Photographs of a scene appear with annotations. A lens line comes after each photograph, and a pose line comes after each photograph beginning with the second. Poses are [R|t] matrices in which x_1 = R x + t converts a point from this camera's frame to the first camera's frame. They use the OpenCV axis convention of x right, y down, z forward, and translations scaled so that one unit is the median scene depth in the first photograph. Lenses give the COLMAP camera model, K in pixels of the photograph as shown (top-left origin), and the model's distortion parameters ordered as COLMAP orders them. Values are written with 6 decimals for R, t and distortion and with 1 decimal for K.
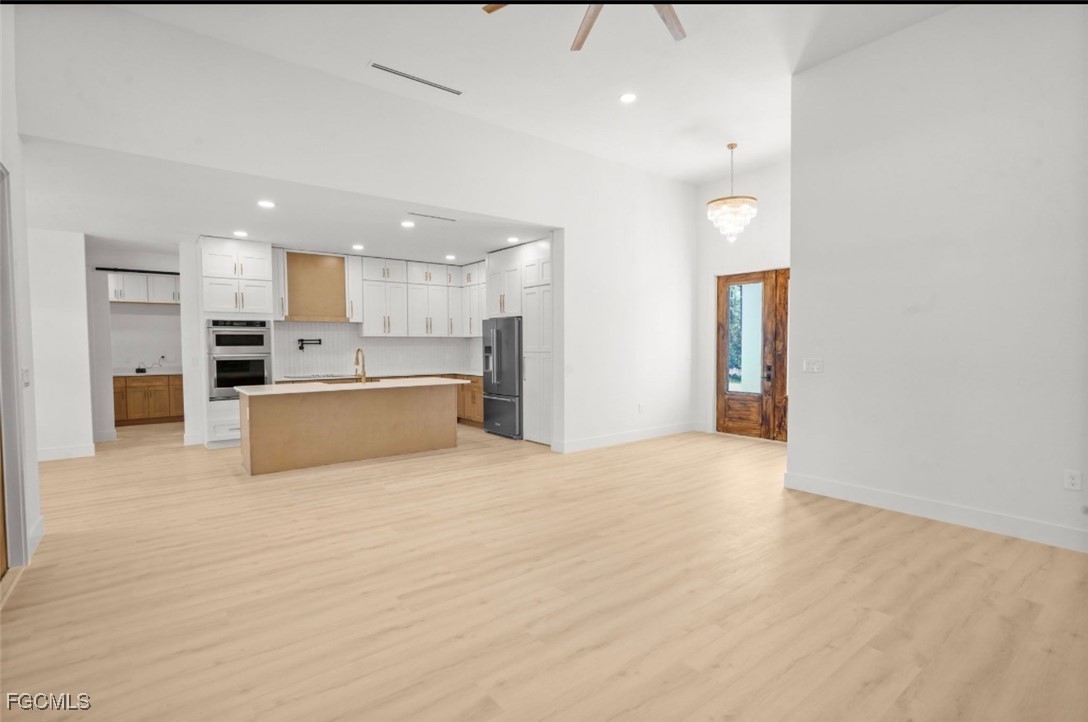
lens RADIAL K [[516.4, 0, 544.0], [0, 516.4, 361.0], [0, 0, 1]] dist [-0.003222, -0.000292]
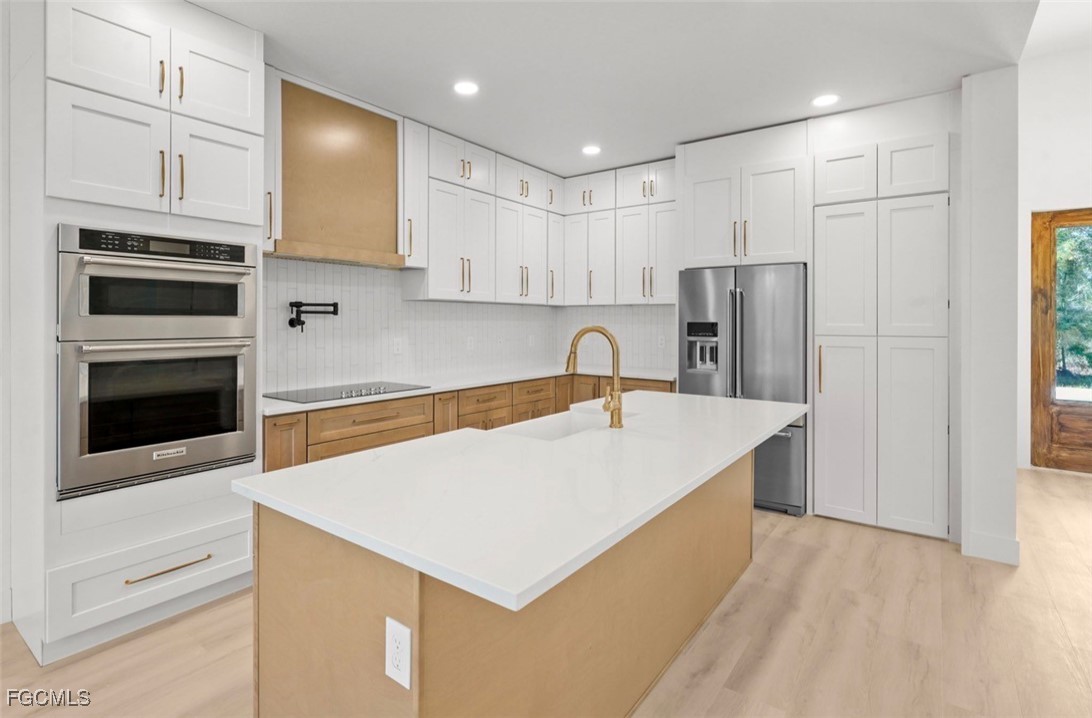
lens RADIAL K [[534.5, 0, 540.8], [0, 534.5, 318.9], [0, 0, 1]] dist [-0.005222, 0.000833]
pose [[0.966468, 0.010902, 0.256556, -0.430162], [-0.002353, 0.999432, -0.033607, -0.015777], [-0.256776, 0.031876, 0.965945, 0.589351]]
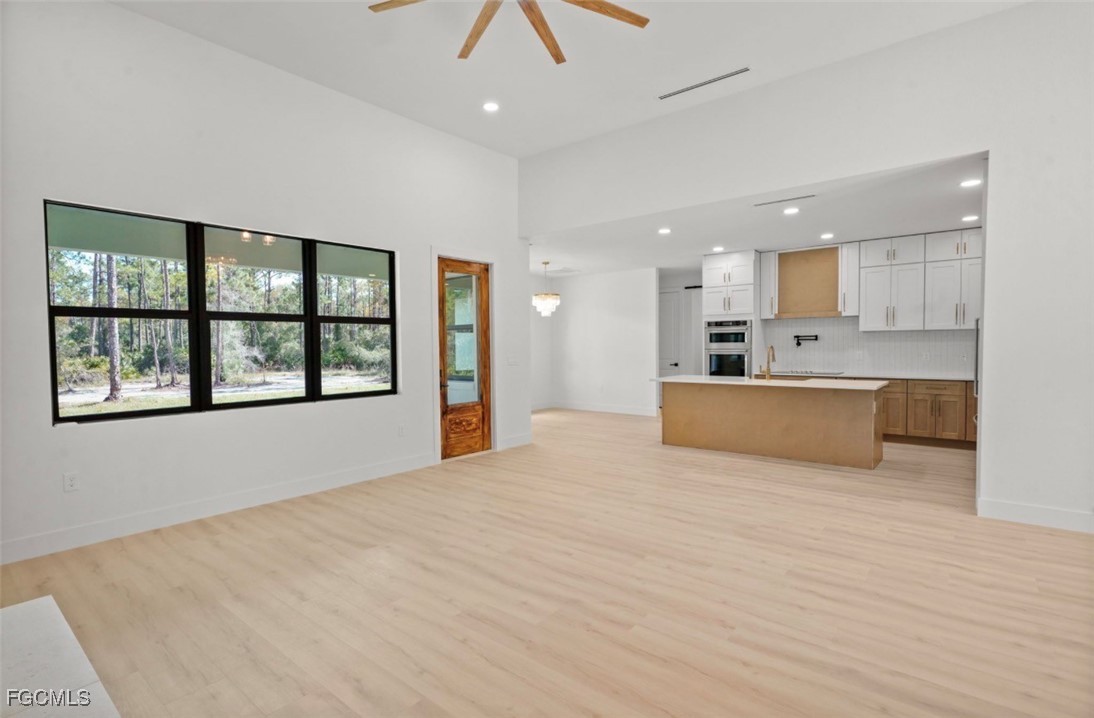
lens RADIAL K [[524.4, 0, 547.0], [0, 524.4, 359.0], [0, 0, 1]] dist [-0.002351, 0.000124]
pose [[0.223128, 0.029440, -0.974345, 0.474984], [-0.021232, 0.999453, 0.025336, -0.012678], [0.974558, 0.015034, 0.223631, 0.313872]]
